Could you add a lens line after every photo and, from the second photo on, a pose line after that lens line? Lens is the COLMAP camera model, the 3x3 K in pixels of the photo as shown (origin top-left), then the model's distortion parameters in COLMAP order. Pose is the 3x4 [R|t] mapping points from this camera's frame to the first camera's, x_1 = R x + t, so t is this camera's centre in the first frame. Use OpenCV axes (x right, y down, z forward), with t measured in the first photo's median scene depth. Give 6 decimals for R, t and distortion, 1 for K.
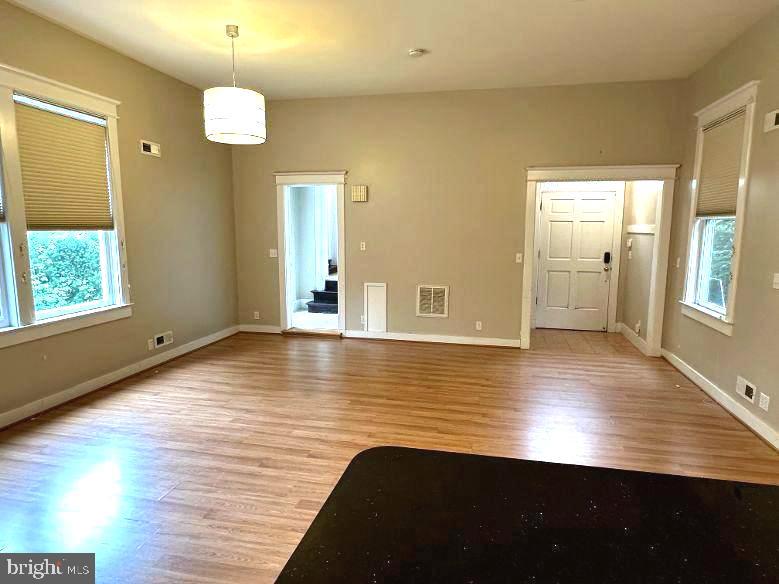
lens RADIAL K [[470.9, 0, 394.5], [0, 470.9, 289.4], [0, 0, 1]] dist [-0.002726, 0.001270]
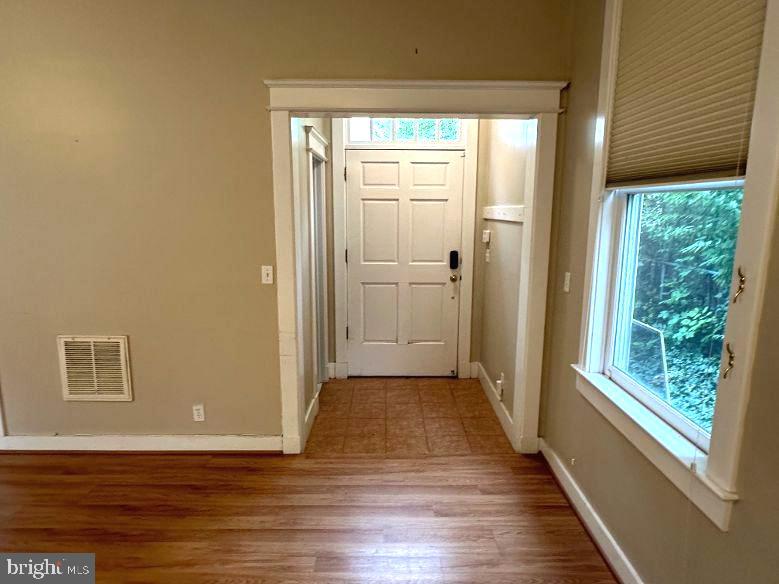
lens RADIAL K [[470.9, 0, 387.4], [0, 470.9, 291.5], [0, 0, 1]] dist [-0.002726, 0.001270]
pose [[0.976501, -0.038355, 0.212071, 0.270927], [0.029150, 0.998499, 0.046364, -0.065545], [-0.213531, -0.039093, 0.976154, 0.482379]]
